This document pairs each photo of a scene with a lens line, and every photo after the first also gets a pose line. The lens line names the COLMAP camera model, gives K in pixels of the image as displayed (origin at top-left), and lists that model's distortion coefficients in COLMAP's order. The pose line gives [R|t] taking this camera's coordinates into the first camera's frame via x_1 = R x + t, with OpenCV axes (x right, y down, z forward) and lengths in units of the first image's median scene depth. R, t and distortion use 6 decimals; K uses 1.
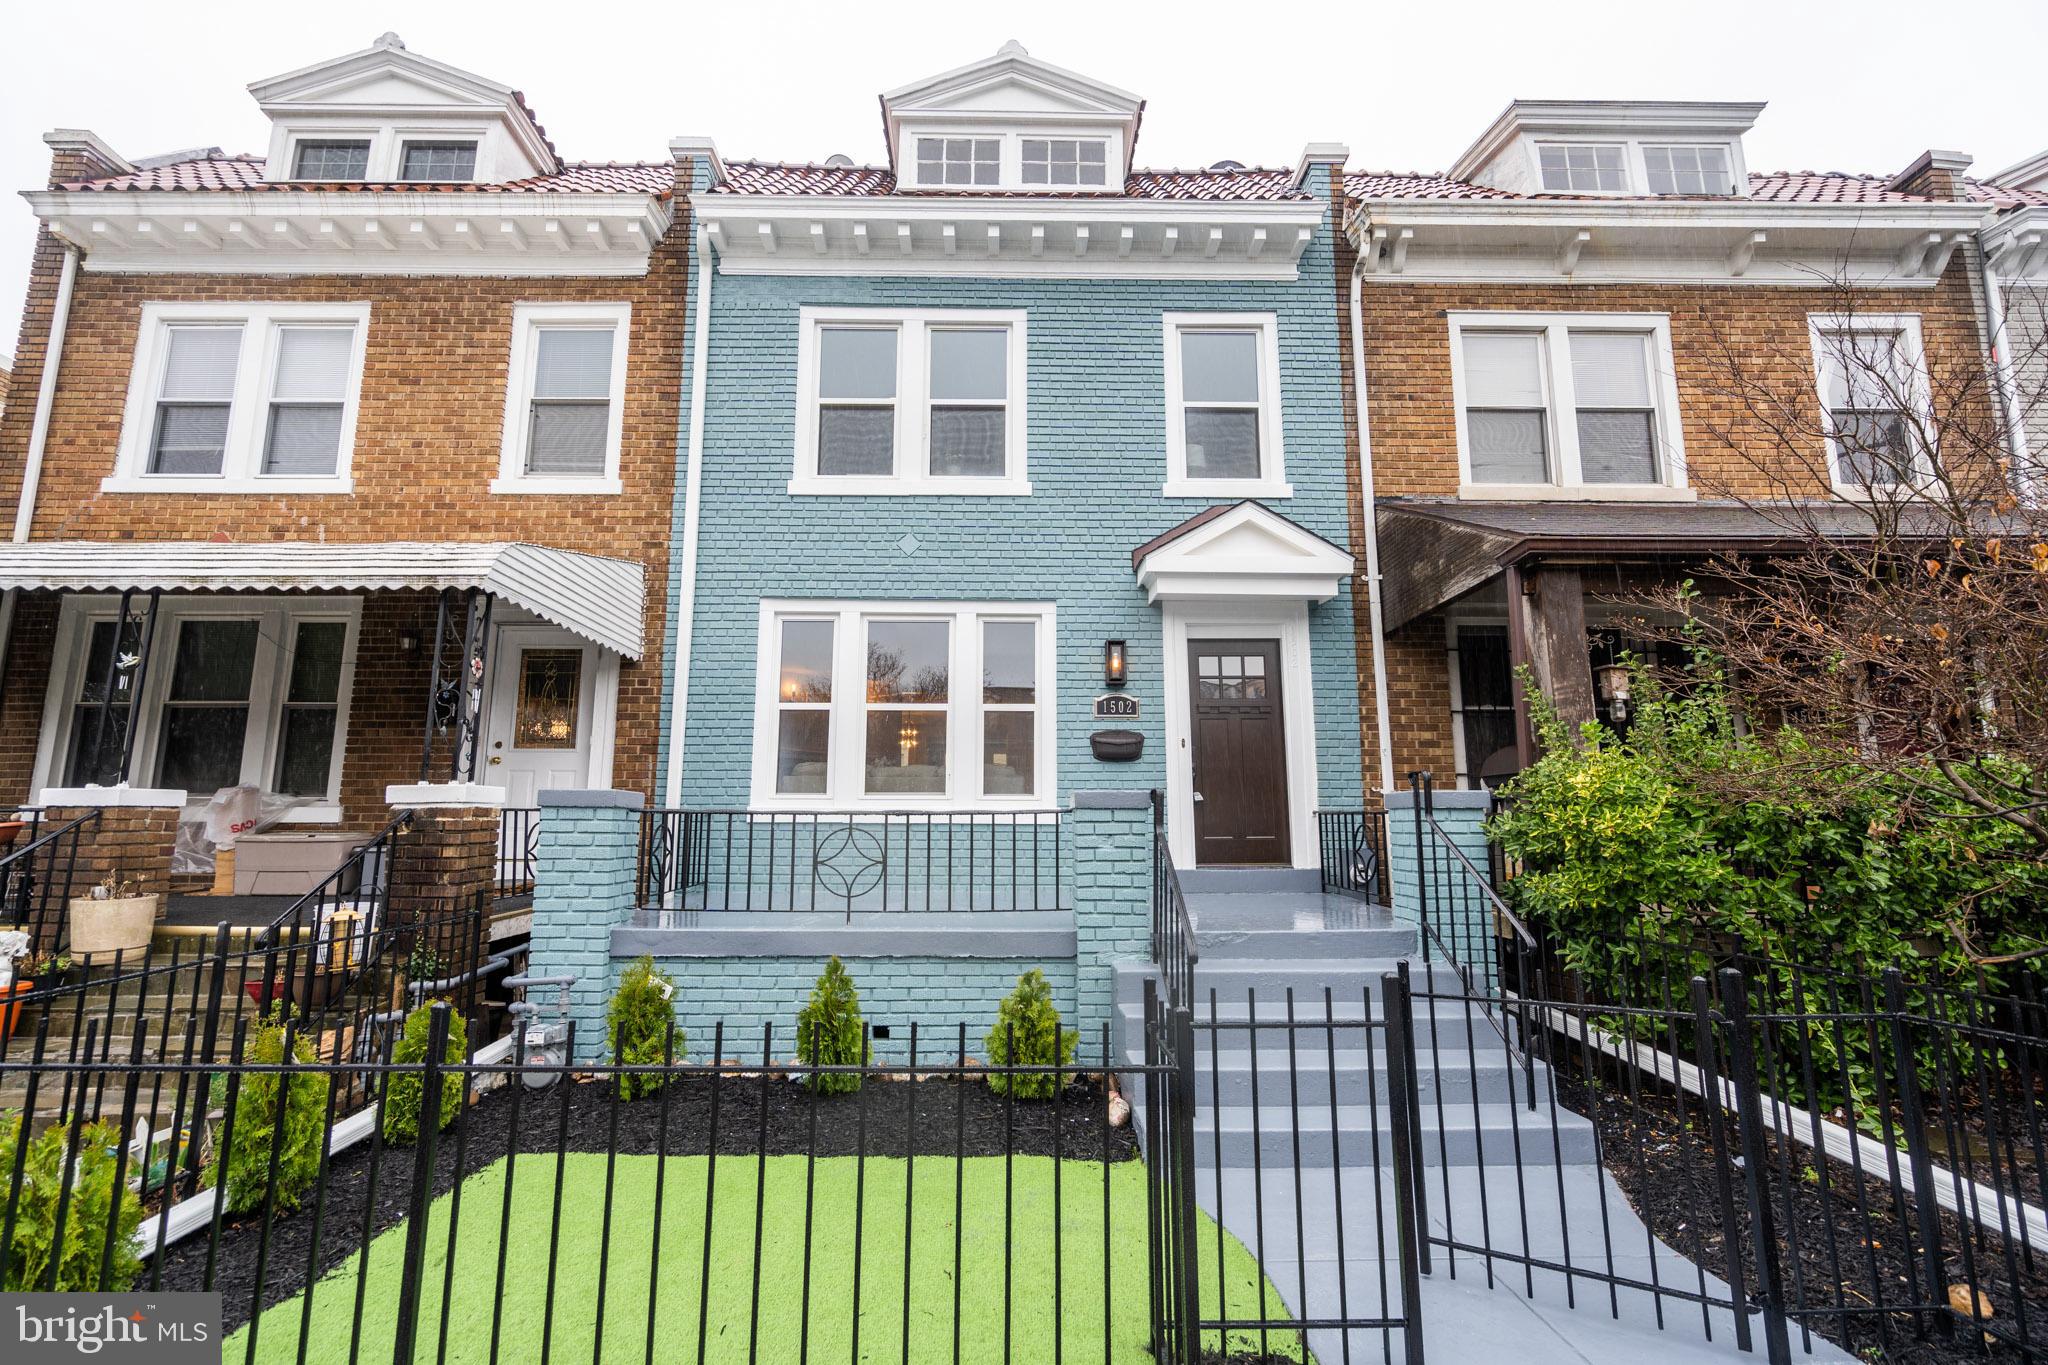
lens RADIAL K [[917.6, 0, 1020.0], [0, 917.6, 681.0], [0, 0, 1]] dist [-0.012533, 0.003607]
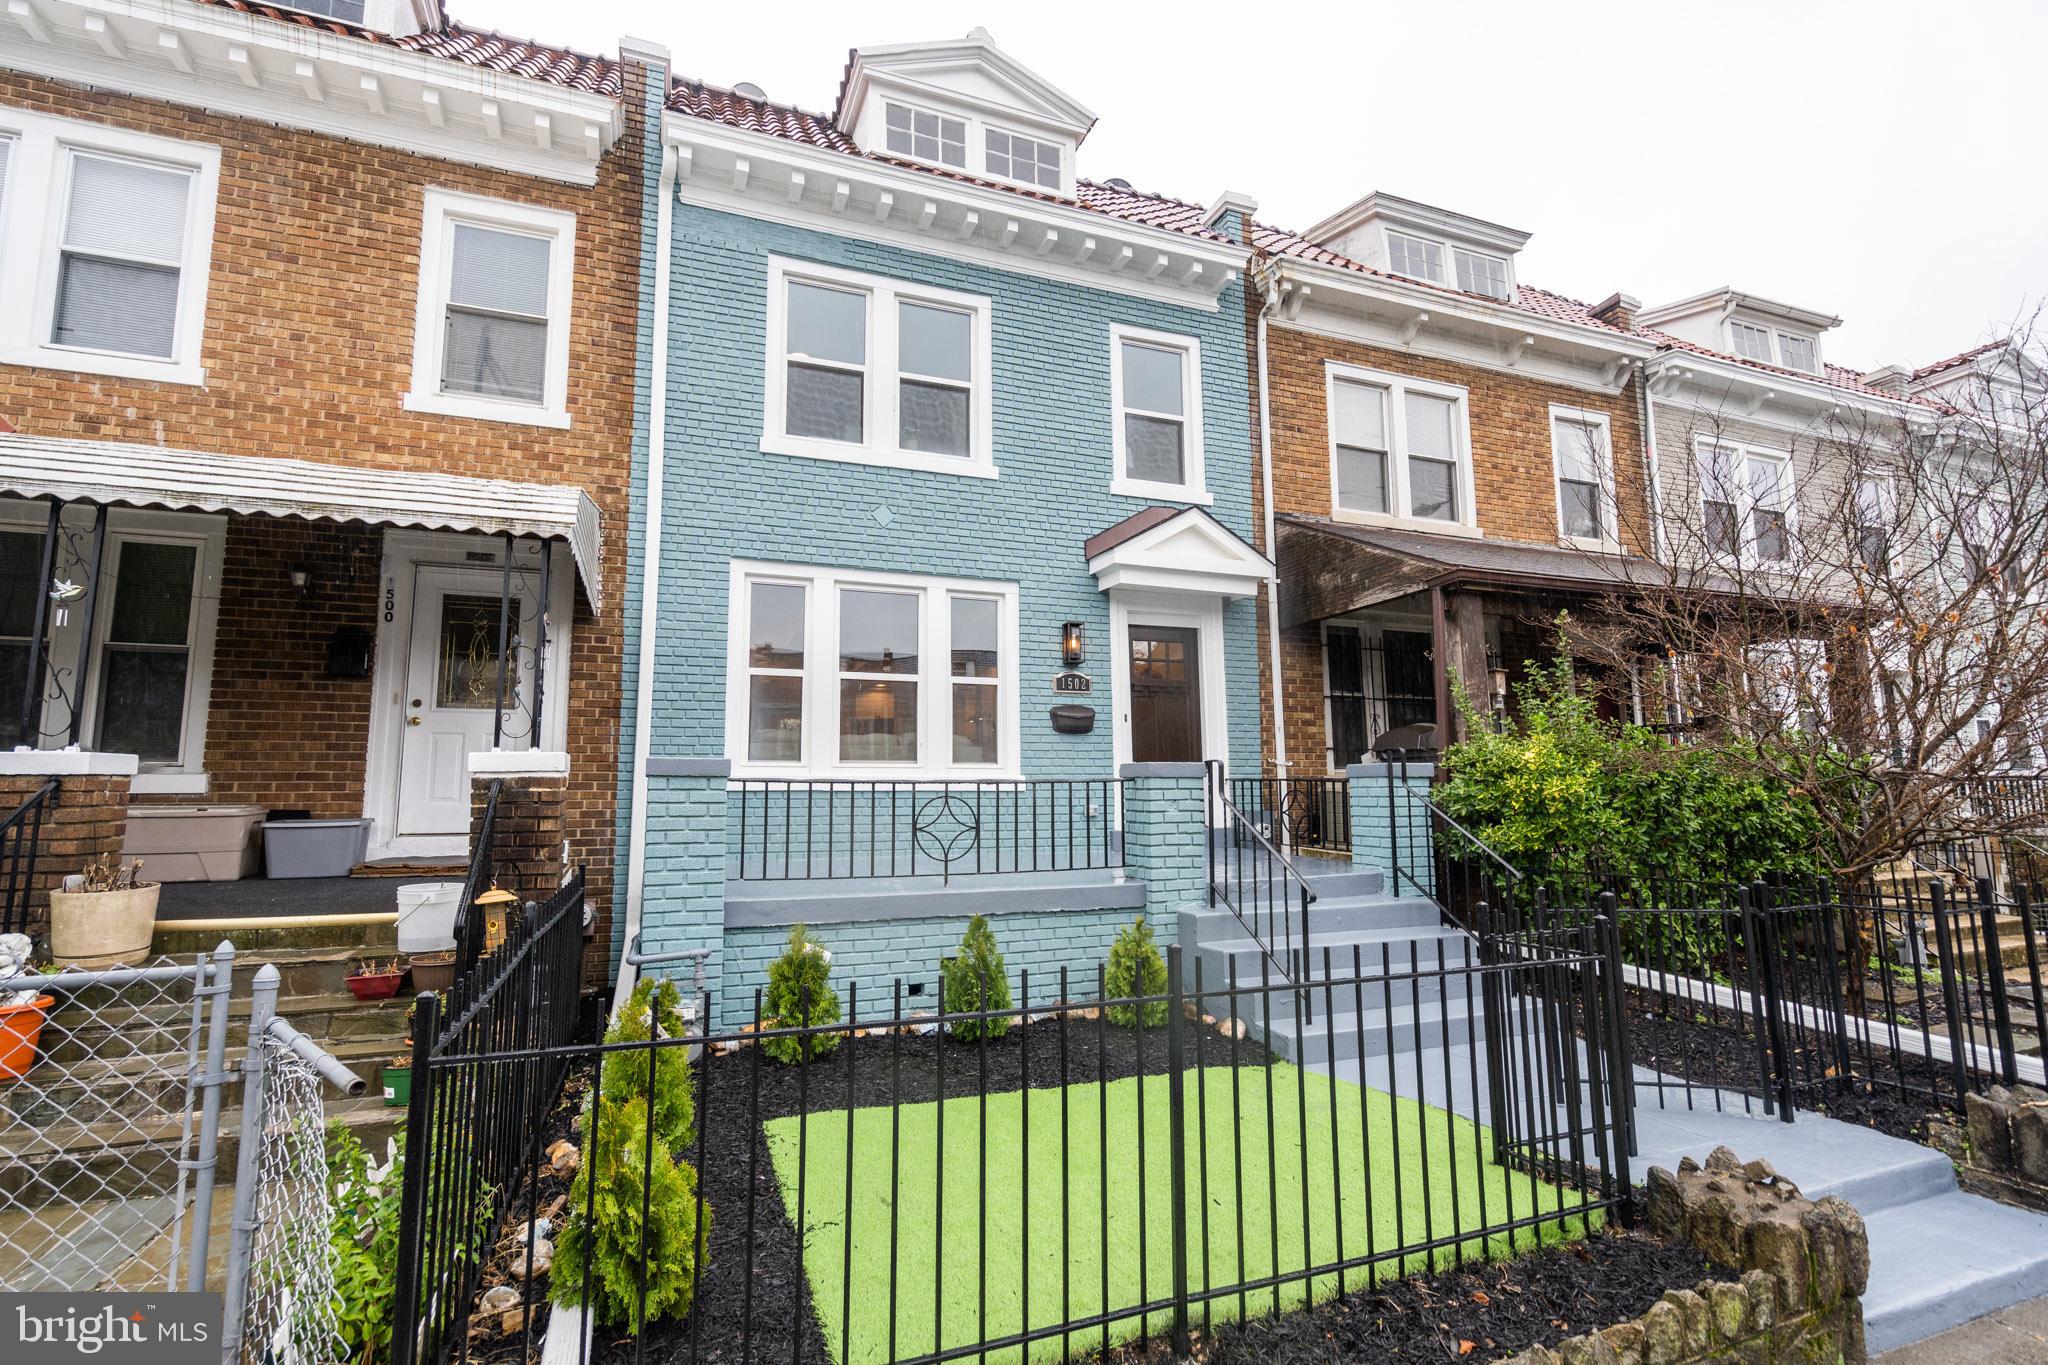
lens RADIAL K [[917.6, 0, 1013.8], [0, 917.6, 683.8], [0, 0, 1]] dist [-0.012533, 0.003607]
pose [[0.941621, 0.033938, 0.334960, -0.319294], [-0.046980, 0.998417, 0.030910, -0.002104], [-0.333381, -0.044842, 0.941725, -0.006327]]
